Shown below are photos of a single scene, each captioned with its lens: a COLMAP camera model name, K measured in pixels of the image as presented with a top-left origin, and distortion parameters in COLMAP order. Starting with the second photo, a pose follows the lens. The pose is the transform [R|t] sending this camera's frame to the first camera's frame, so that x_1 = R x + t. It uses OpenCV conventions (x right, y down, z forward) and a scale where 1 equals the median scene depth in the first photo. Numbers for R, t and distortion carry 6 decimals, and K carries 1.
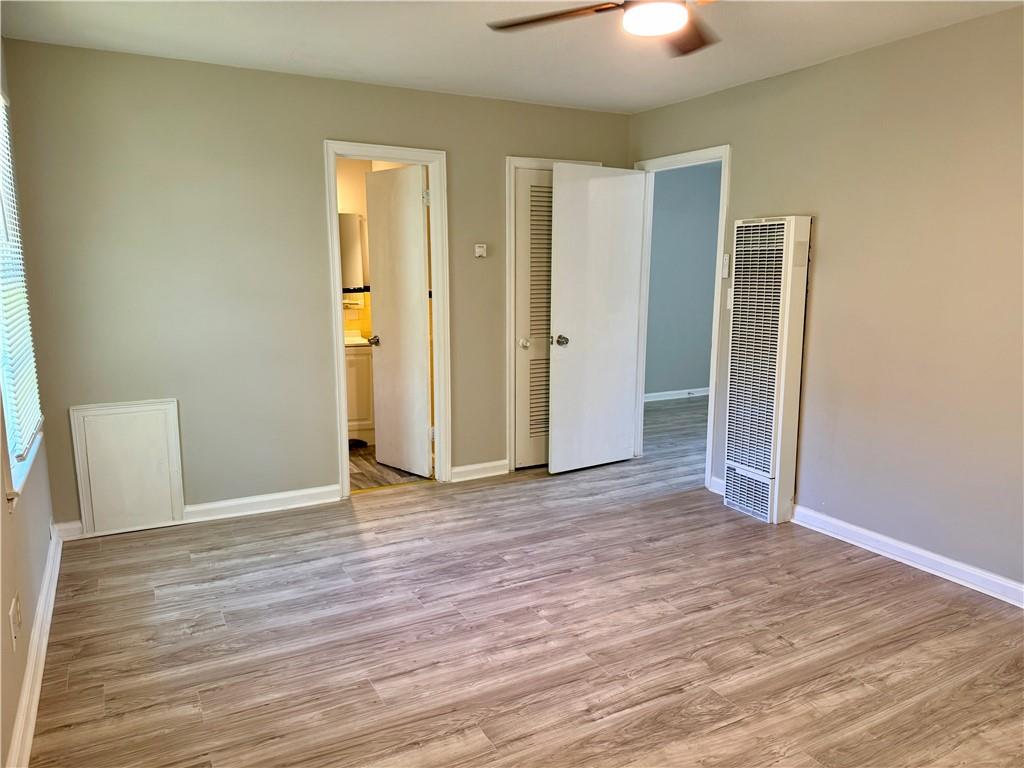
lens RADIAL K [[719.6, 0, 507.9], [0, 719.6, 378.9], [0, 0, 1]] dist [0.095331, -0.149490]
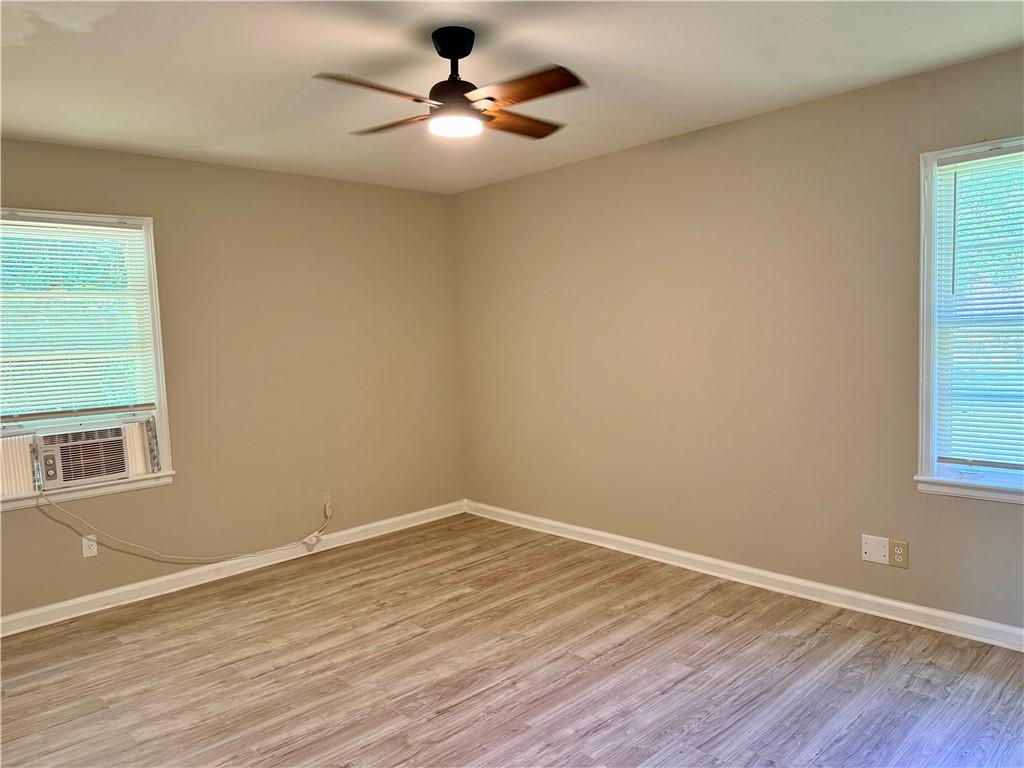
lens RADIAL K [[719.6, 0, 507.9], [0, 719.6, 378.9], [0, 0, 1]] dist [0.095331, -0.149490]
pose [[-0.966055, 0.052911, -0.252858, 0.378501], [-0.003651, 0.975906, 0.218162, -0.299027], [0.258309, 0.211680, -0.942586, 1.915358]]
